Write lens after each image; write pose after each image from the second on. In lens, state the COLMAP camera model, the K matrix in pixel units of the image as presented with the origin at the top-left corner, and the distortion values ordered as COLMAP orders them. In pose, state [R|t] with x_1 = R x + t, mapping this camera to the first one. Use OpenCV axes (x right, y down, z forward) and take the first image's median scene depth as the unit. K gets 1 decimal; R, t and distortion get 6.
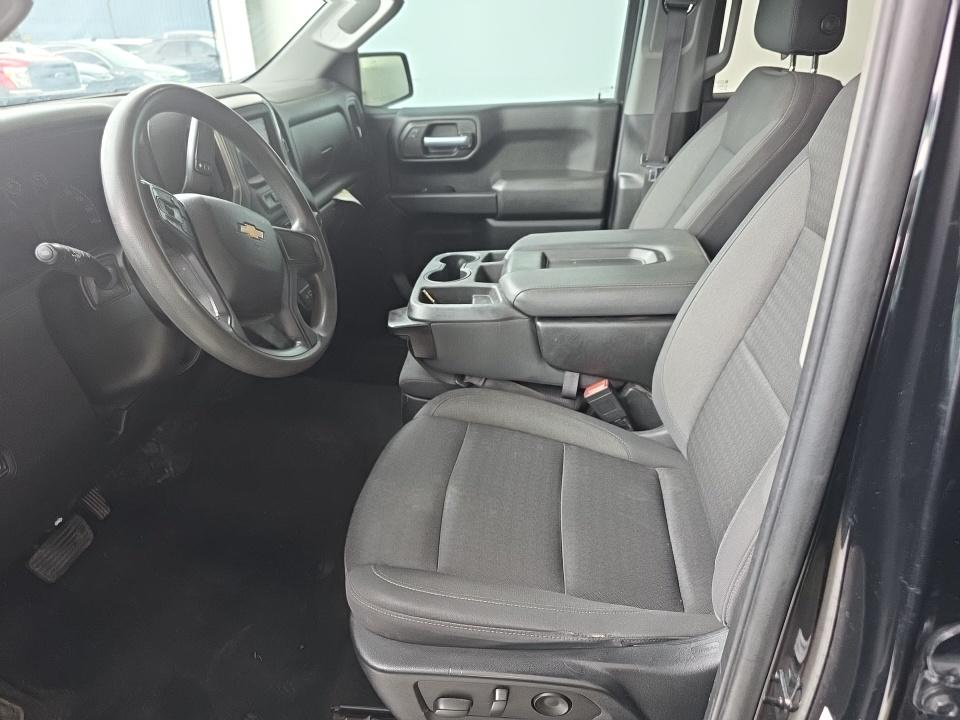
lens RADIAL K [[638.0, 0, 480.0], [0, 638.0, 360.0], [0, 0, 1]] dist [-0.002775, -0.019112]
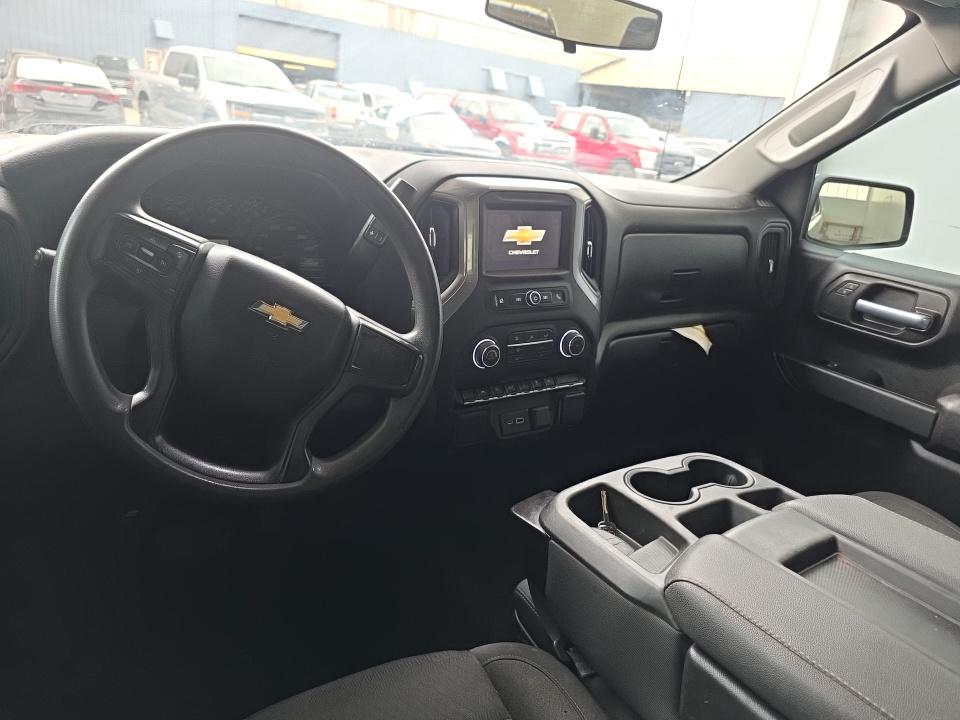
lens RADIAL K [[655.7, 0, 479.8], [0, 655.7, 348.3], [0, 0, 1]] dist [-0.001778, -0.001408]
pose [[0.650934, 0.345644, -0.675881, 0.148554], [-0.458772, 0.888466, 0.012521, -0.117979], [0.604825, 0.301925, 0.736904, 0.233327]]
